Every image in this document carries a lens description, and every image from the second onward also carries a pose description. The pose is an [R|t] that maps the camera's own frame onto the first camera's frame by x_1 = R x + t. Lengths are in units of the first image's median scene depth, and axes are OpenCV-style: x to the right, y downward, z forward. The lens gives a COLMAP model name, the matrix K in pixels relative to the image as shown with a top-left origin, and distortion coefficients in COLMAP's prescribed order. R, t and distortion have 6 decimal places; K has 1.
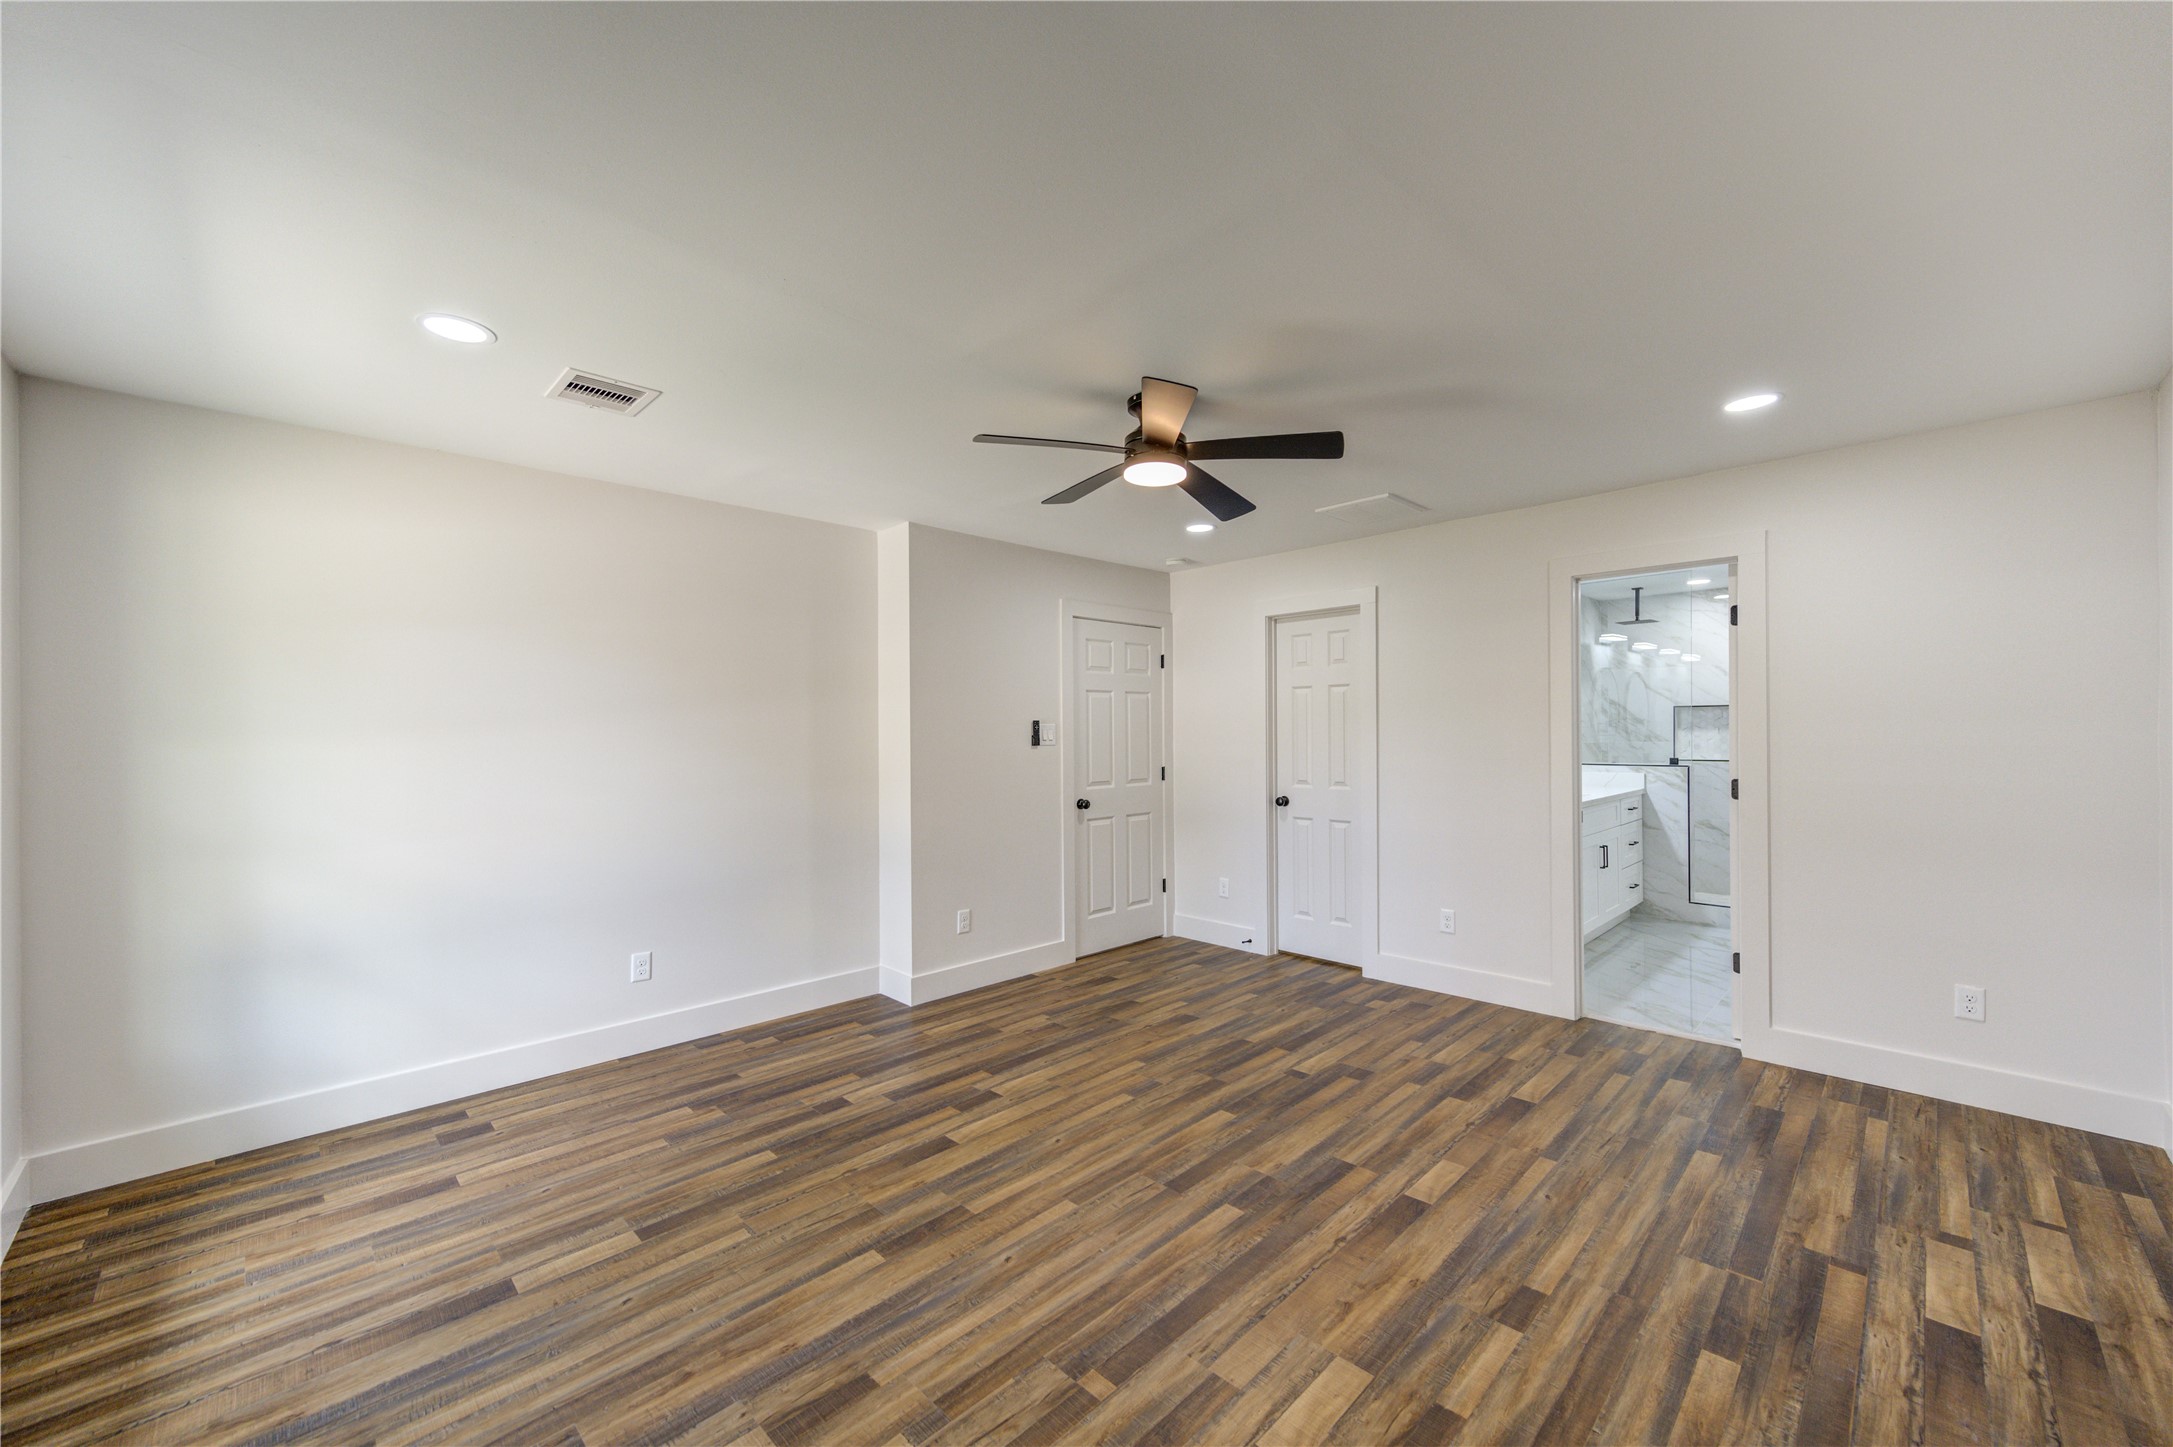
lens RADIAL K [[860.2, 0, 1090.5], [0, 860.2, 720.0], [0, 0, 1]] dist [-0.002412, -0.000396]
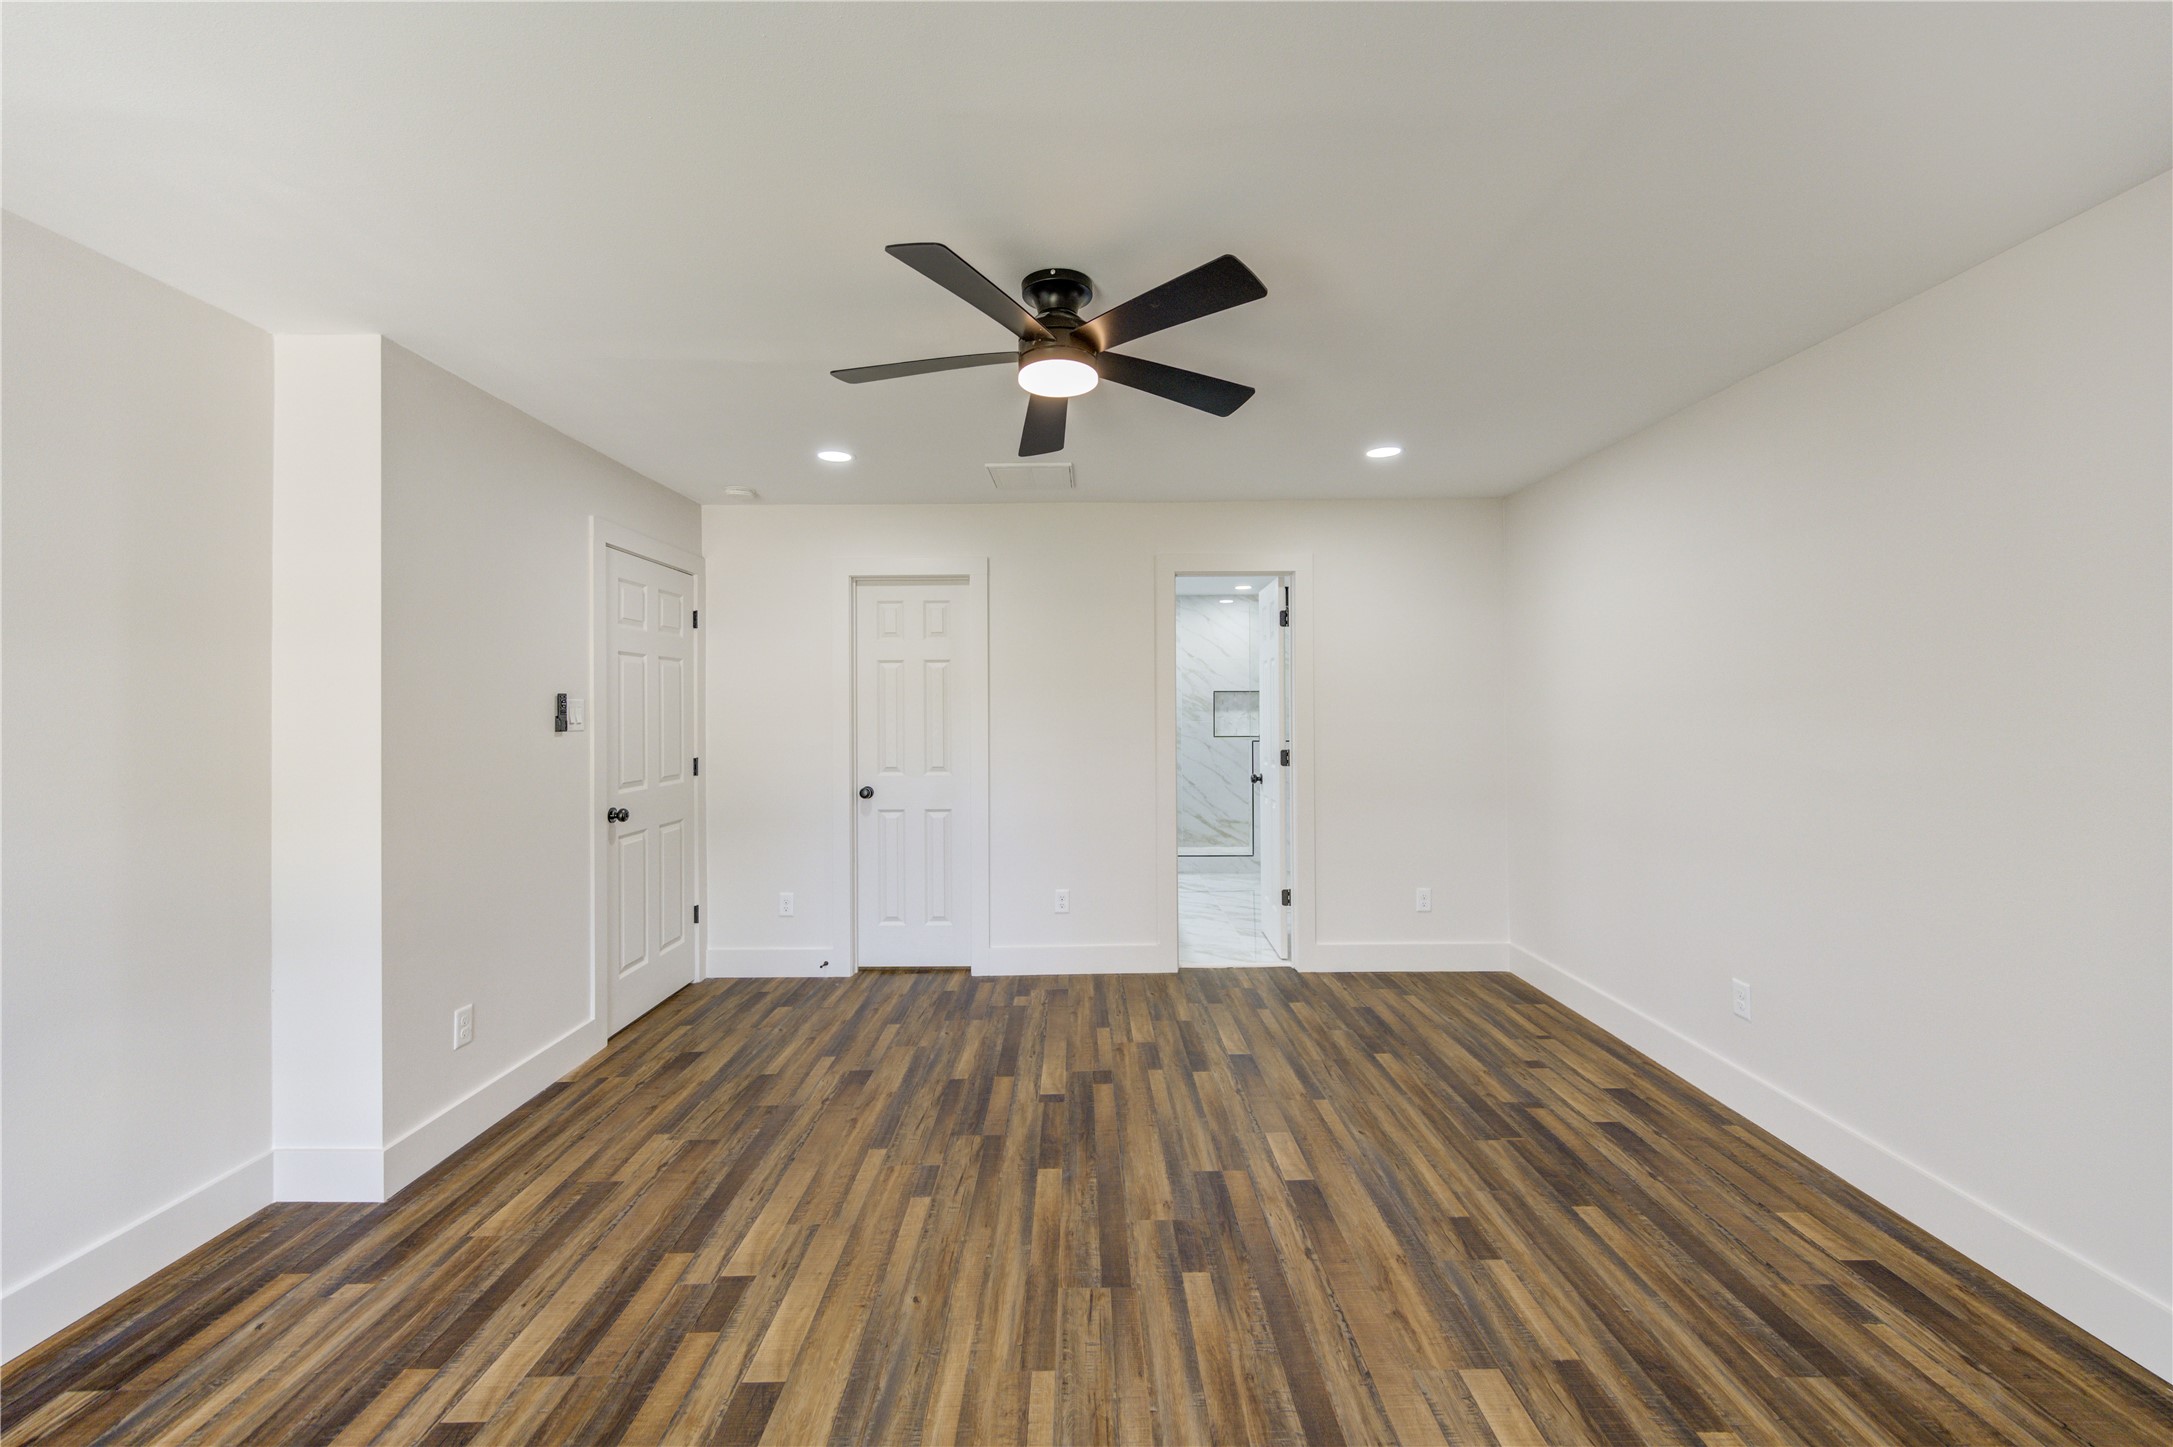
lens RADIAL K [[879.7, 0, 1094.8], [0, 879.7, 694.8], [0, 0, 1]] dist [0.000683, -0.000495]
pose [[0.693827, 0.014858, 0.719988, -0.355460], [-0.007635, 0.999883, -0.013277, 0.009627], [-0.720101, 0.003715, 0.693859, 0.316600]]
